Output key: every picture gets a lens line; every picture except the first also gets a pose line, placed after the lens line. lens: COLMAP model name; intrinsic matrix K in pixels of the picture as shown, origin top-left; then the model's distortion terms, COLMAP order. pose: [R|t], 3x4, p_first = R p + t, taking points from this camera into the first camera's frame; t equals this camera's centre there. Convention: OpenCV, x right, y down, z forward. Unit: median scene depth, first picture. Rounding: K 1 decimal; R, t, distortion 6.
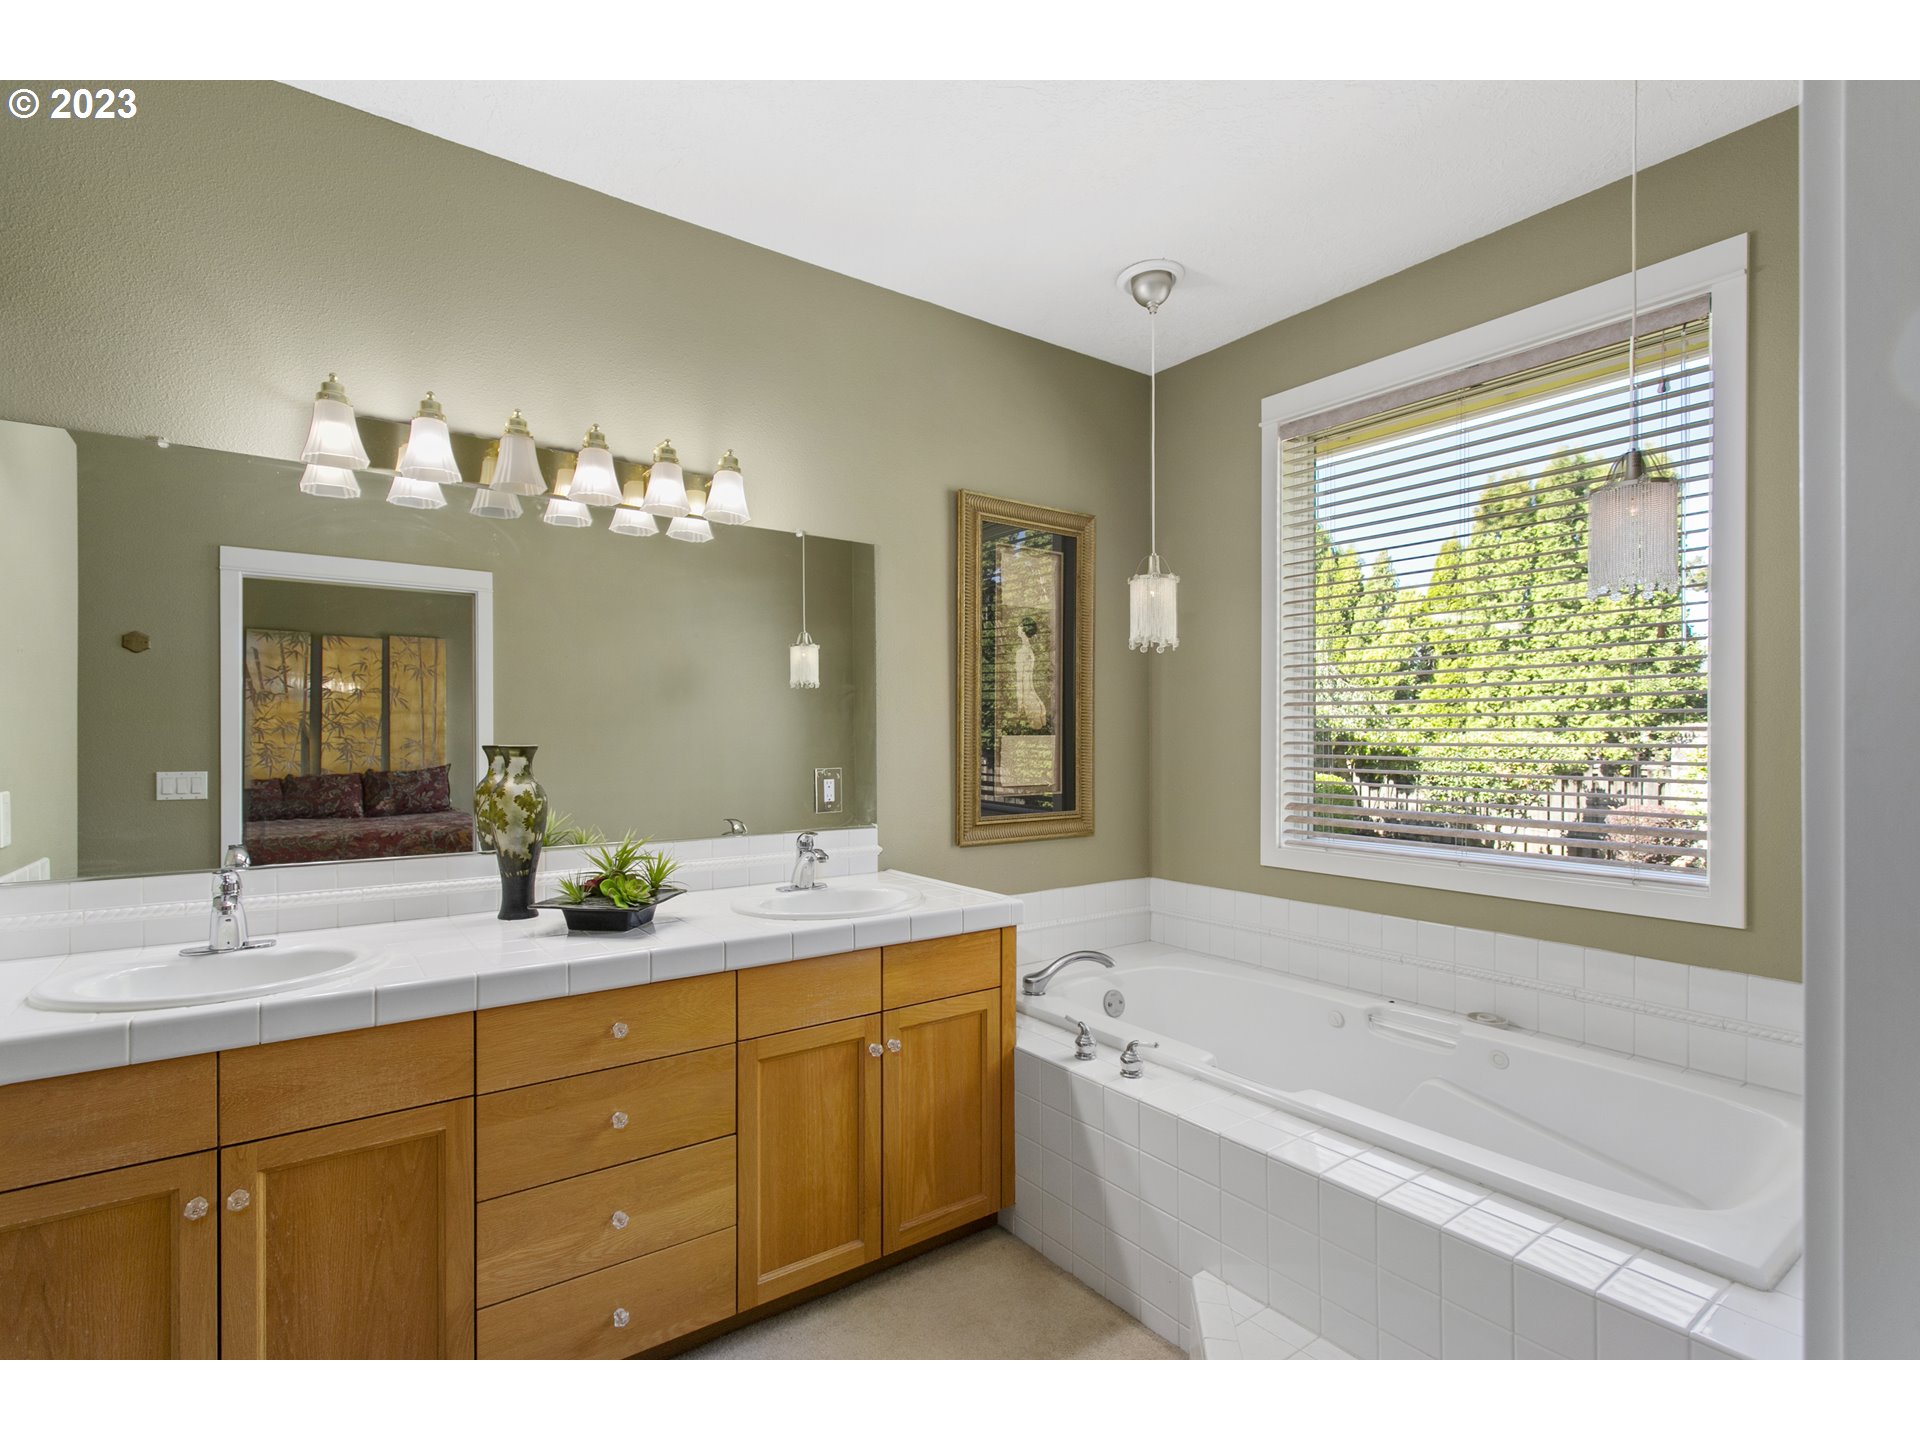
lens RADIAL K [[900.6, 0, 948.9], [0, 900.6, 720.6], [0, 0, 1]] dist [0.000408, 0.001499]
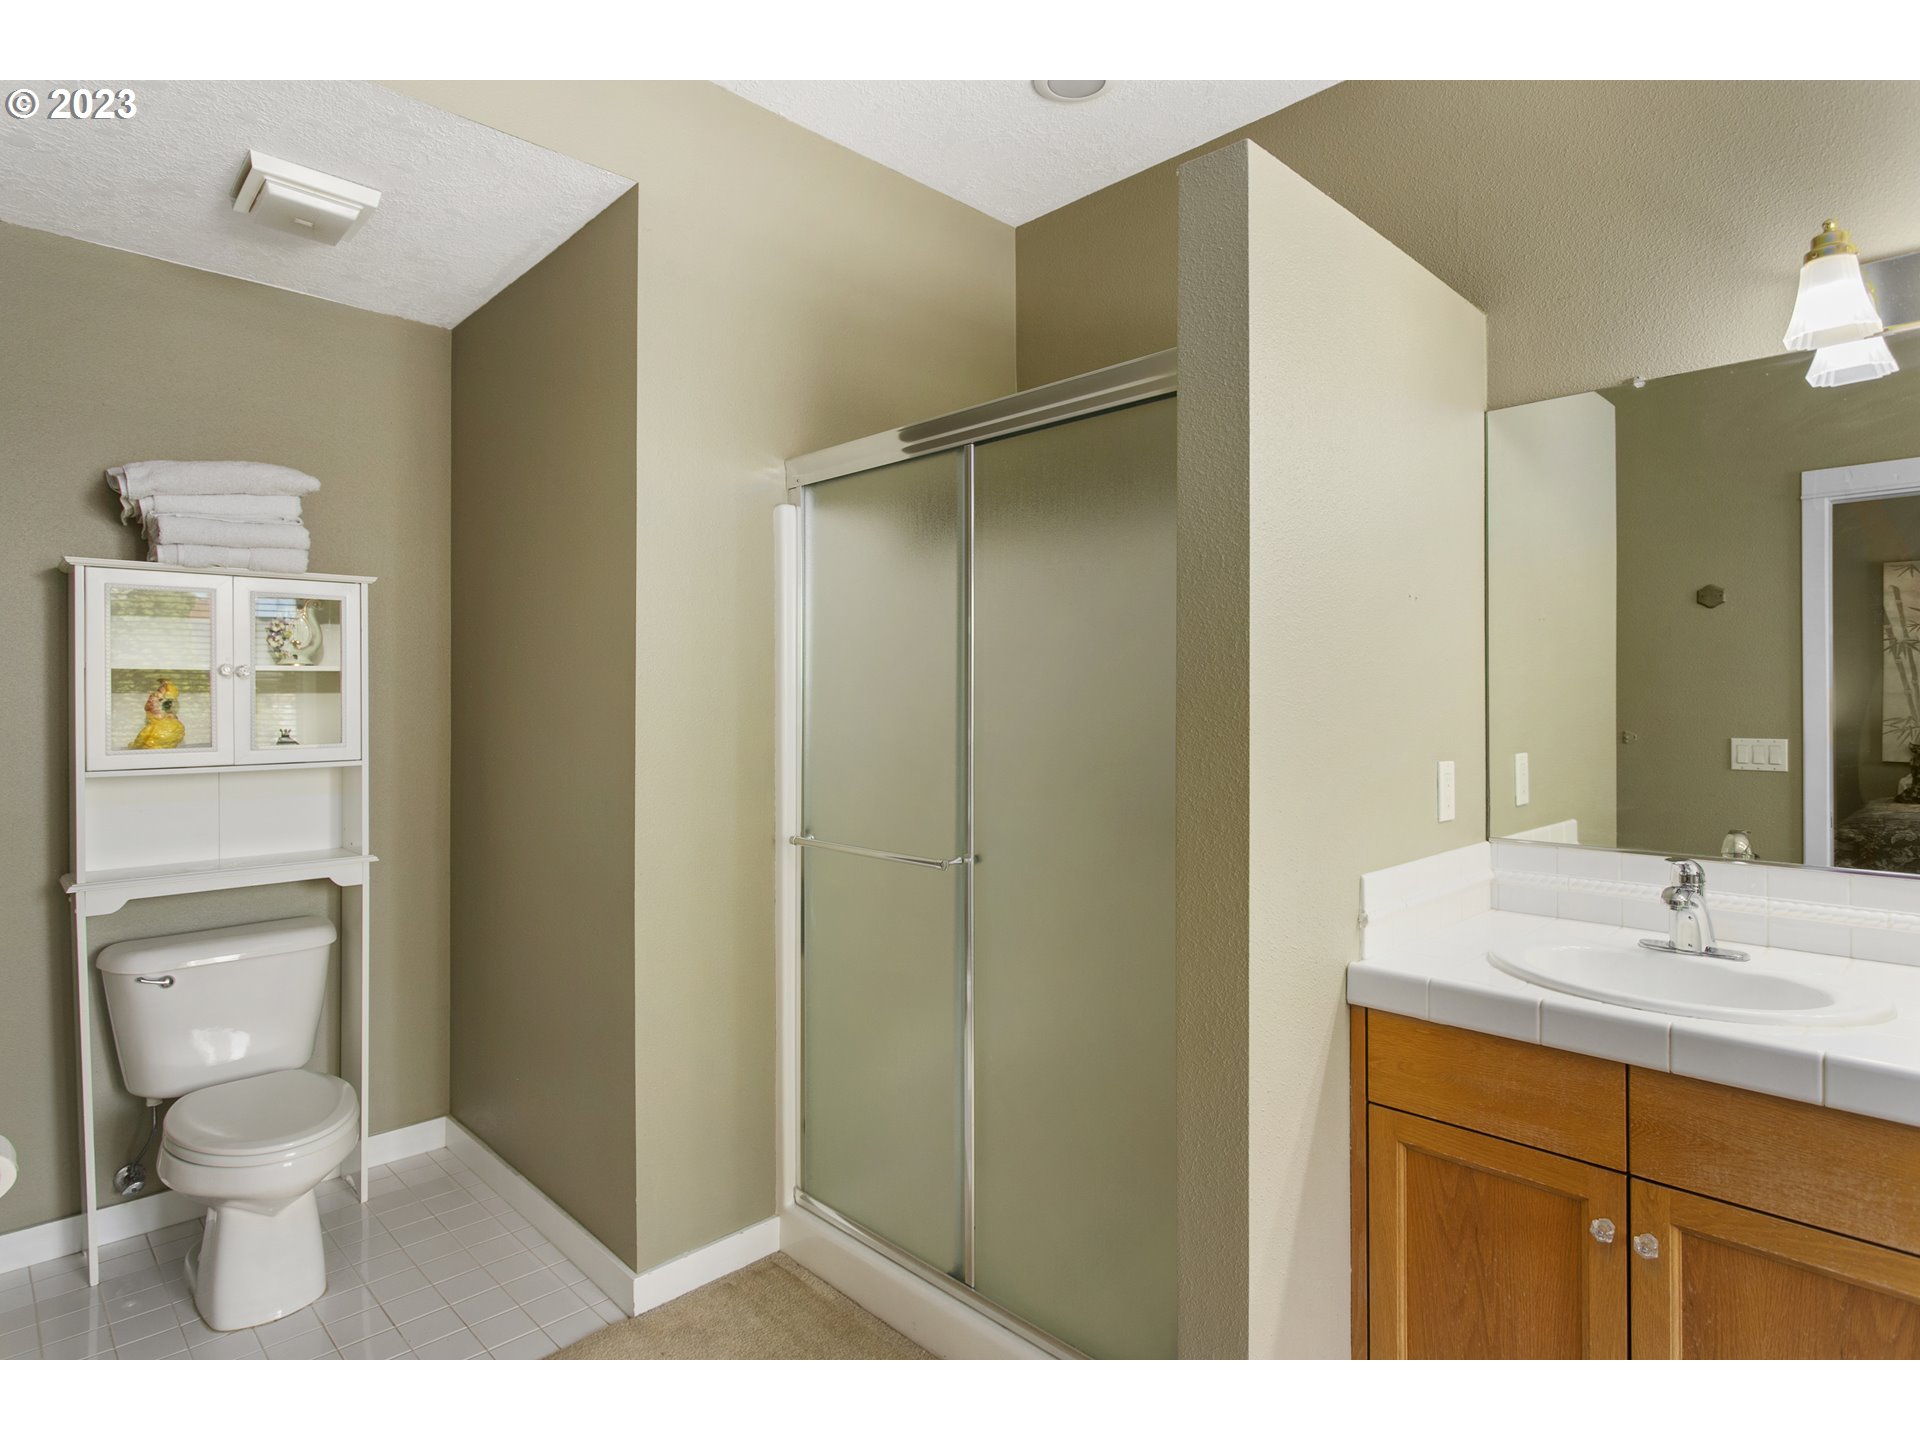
lens RADIAL K [[1031.7, 0, 956.7], [0, 1031.7, 682.6], [0, 0, 1]] dist [-0.001109, -0.000507]
pose [[0.137553, -0.017186, -0.990345, 0.076653], [0.022231, 0.999651, -0.014259, -0.002278], [0.990245, -0.020055, 0.137887, 0.178431]]
